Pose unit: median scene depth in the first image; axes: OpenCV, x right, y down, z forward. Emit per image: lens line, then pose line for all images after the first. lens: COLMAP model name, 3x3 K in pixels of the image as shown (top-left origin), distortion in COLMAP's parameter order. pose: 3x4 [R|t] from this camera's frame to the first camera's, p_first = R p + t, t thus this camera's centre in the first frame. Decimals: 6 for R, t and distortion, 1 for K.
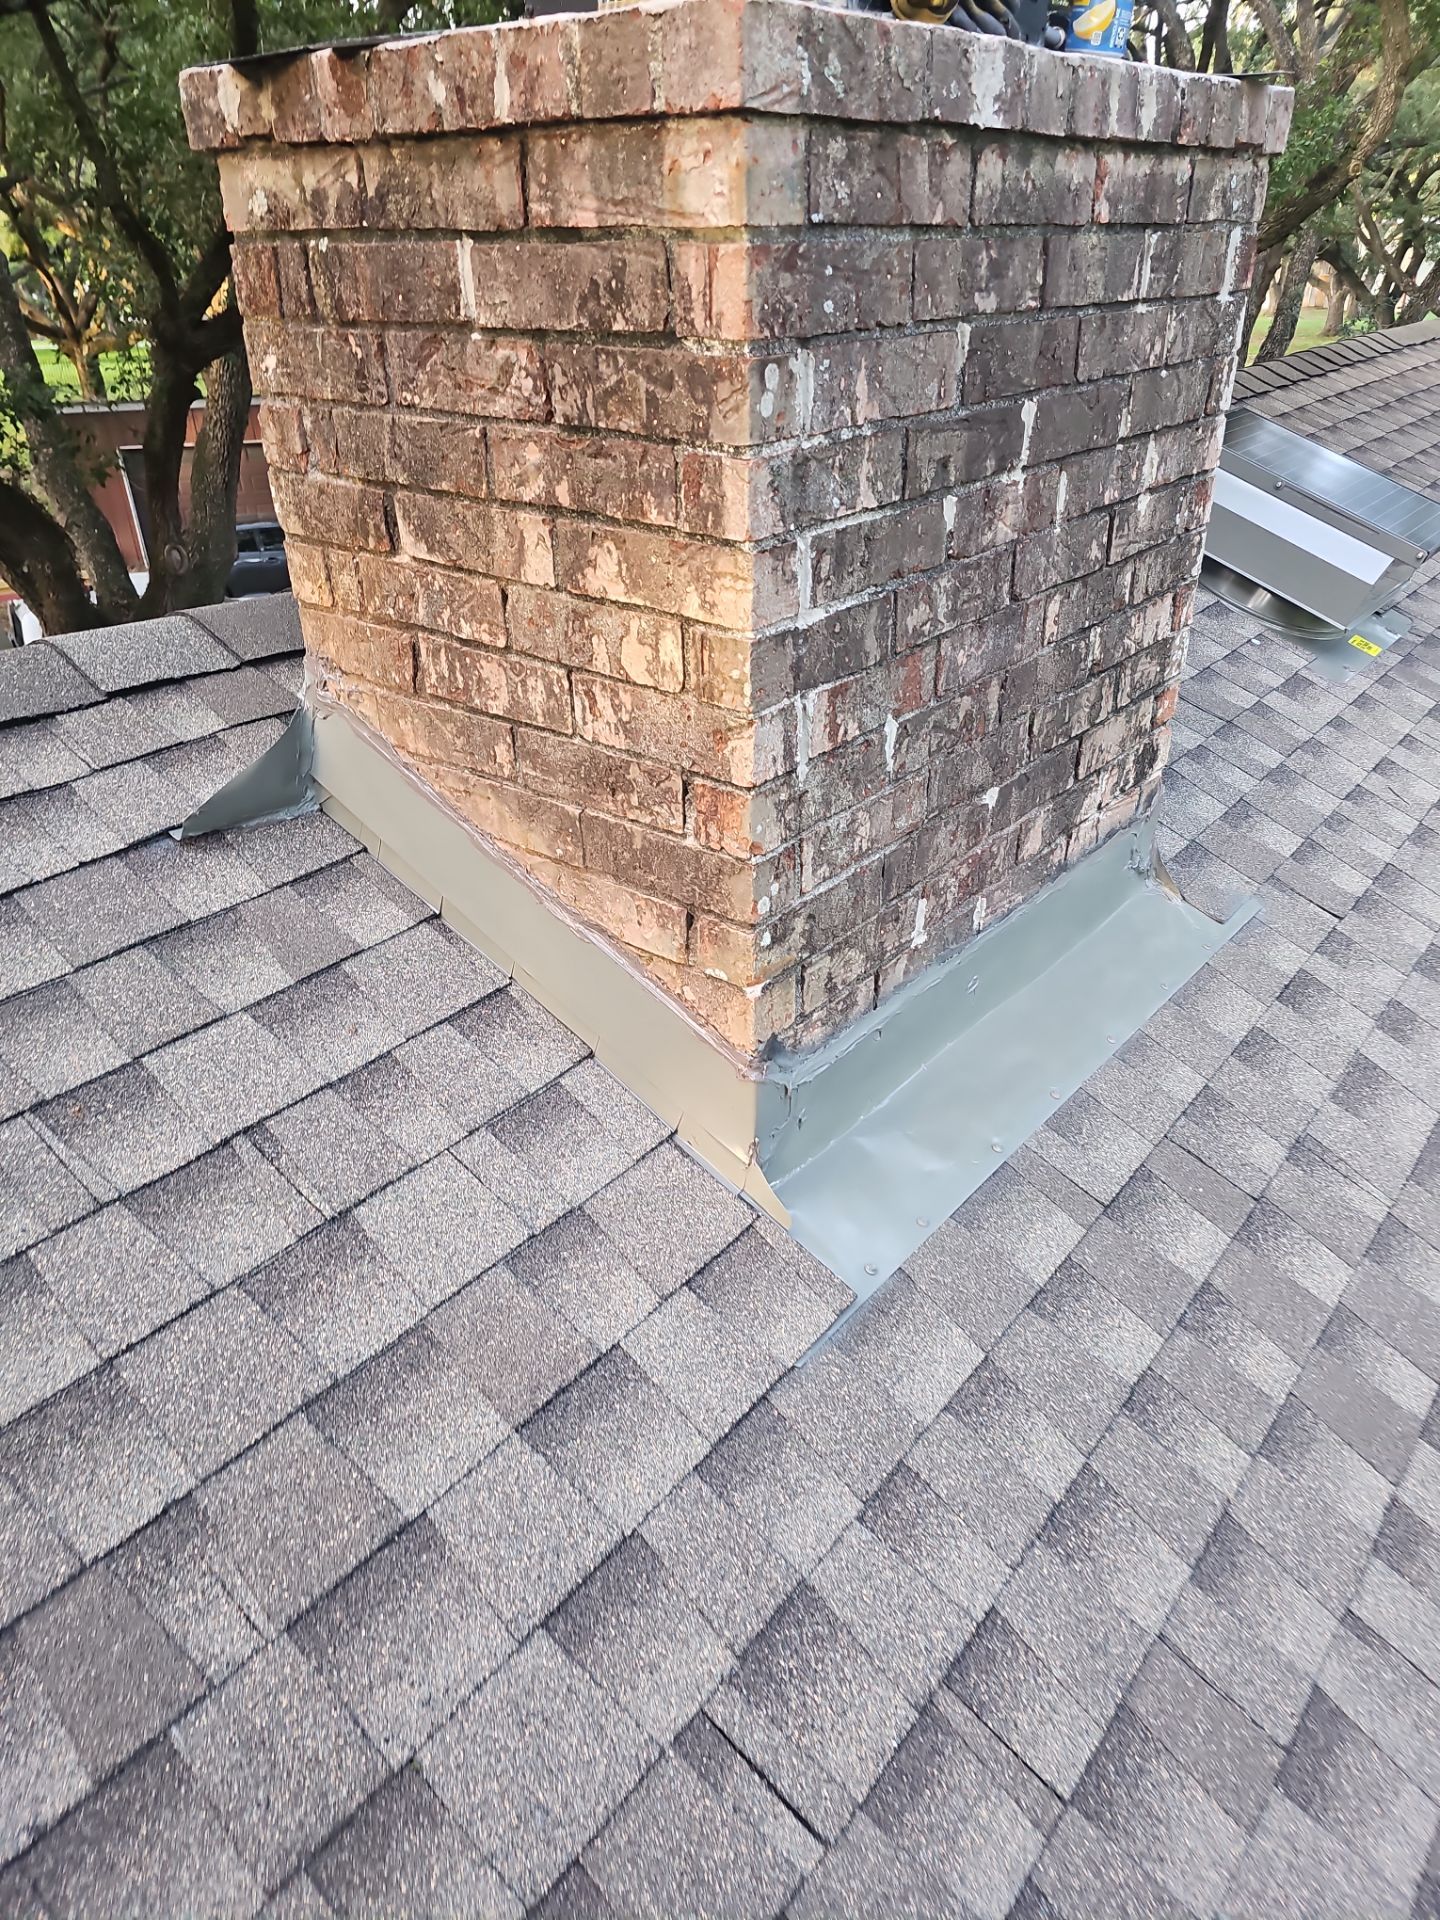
lens RADIAL K [[1270.5, 0, 720.0], [0, 1270.5, 960.0], [0, 0, 1]] dist [0.056307, -0.056760]
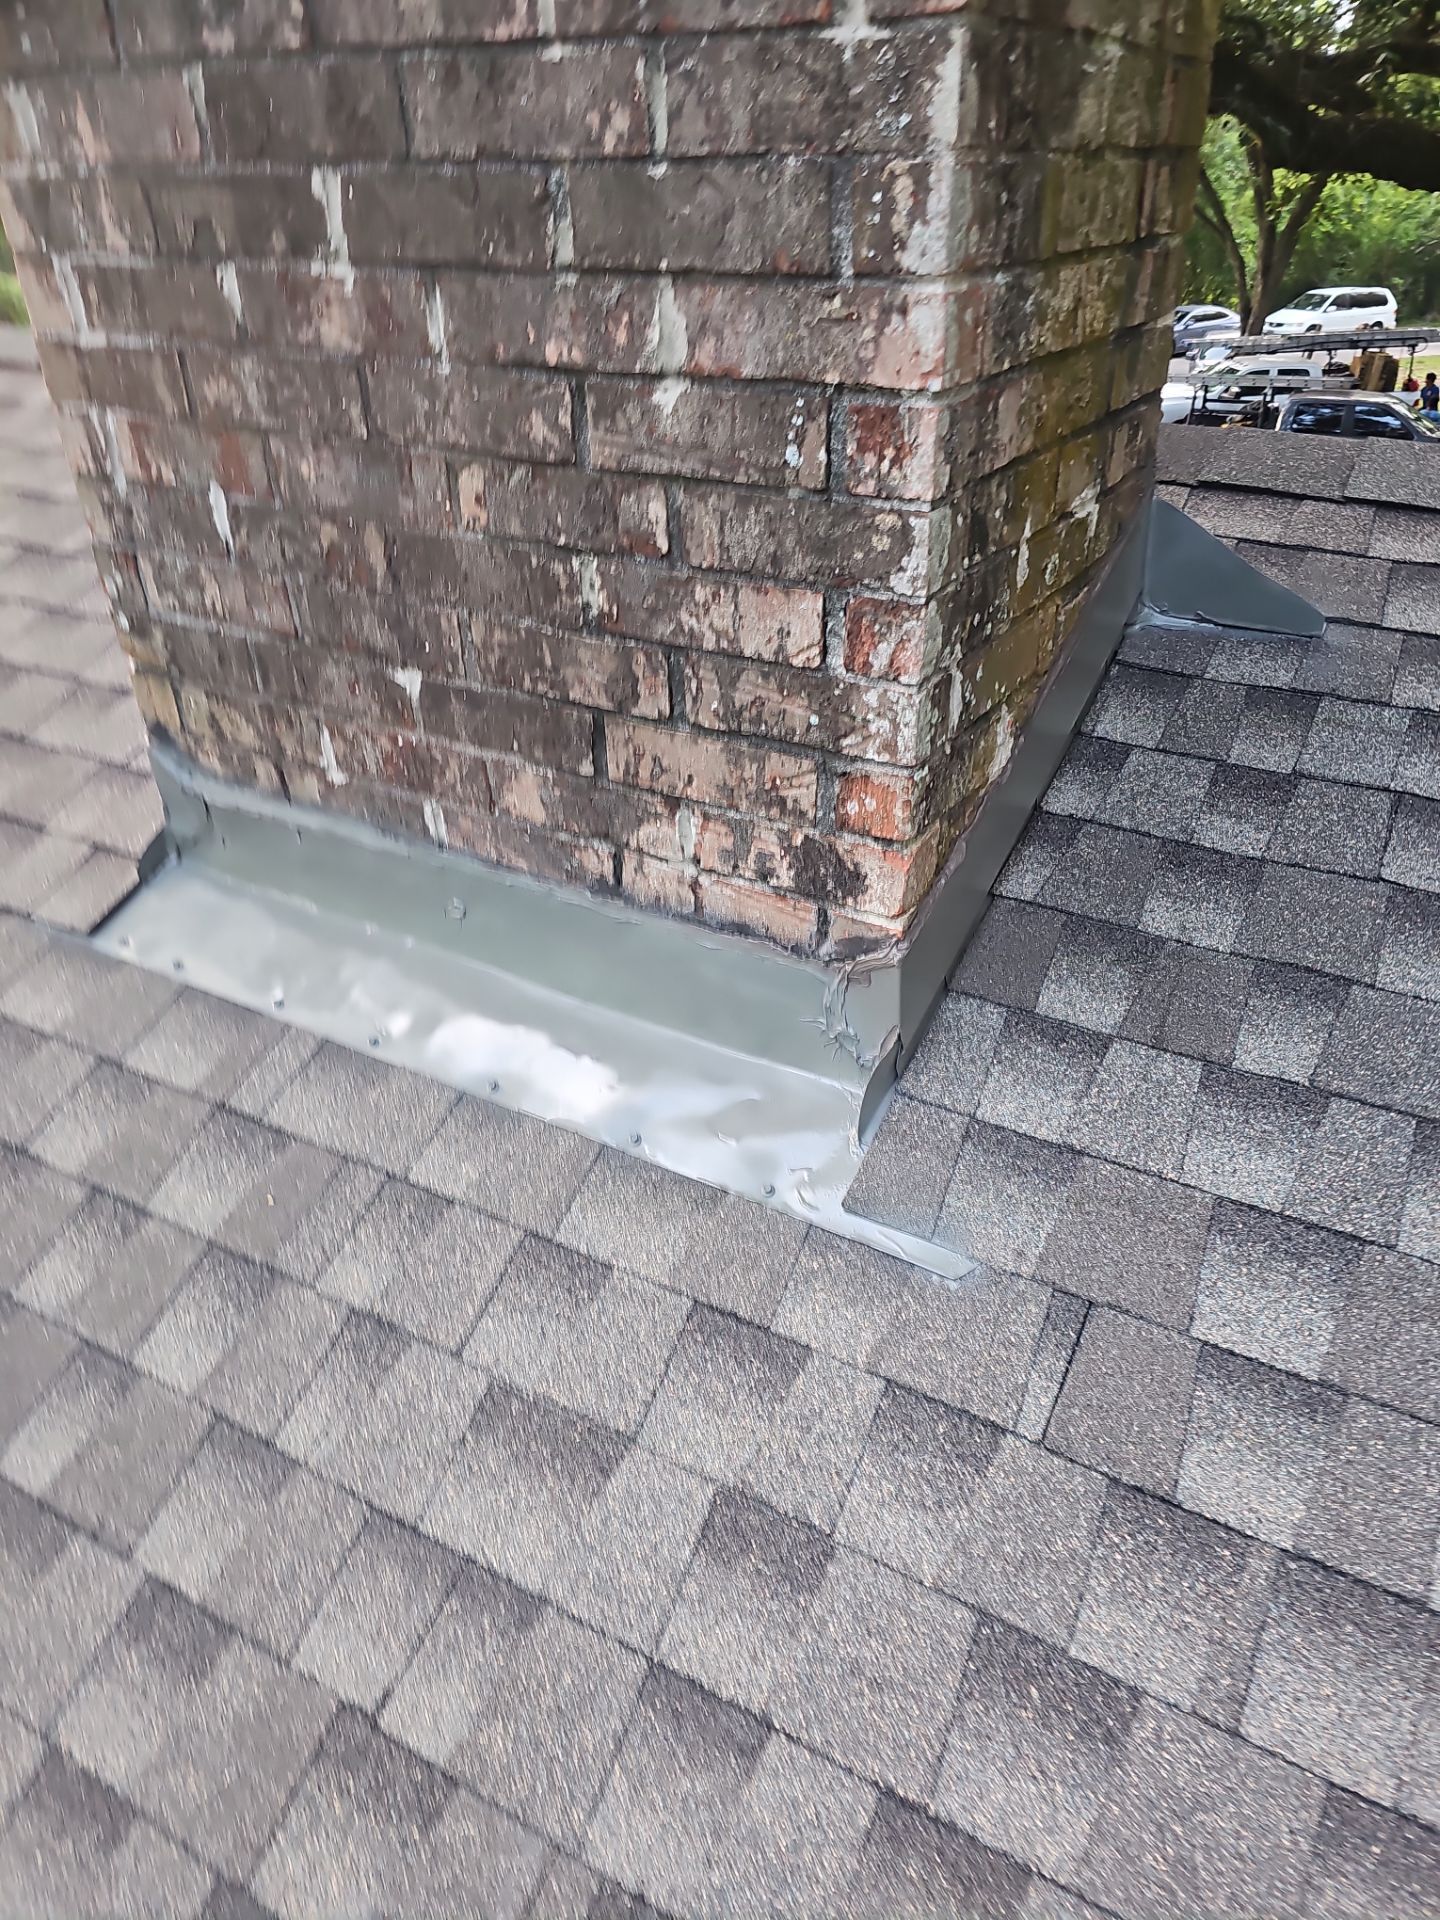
lens RADIAL K [[1270.5, 0, 720.0], [0, 1270.5, 960.0], [0, 0, 1]] dist [0.056307, -0.056760]
pose [[0.169280, 0.548649, -0.818736, 1.225892], [-0.469384, 0.775342, 0.422521, -0.513506], [0.866616, 0.312778, 0.388777, 1.063626]]
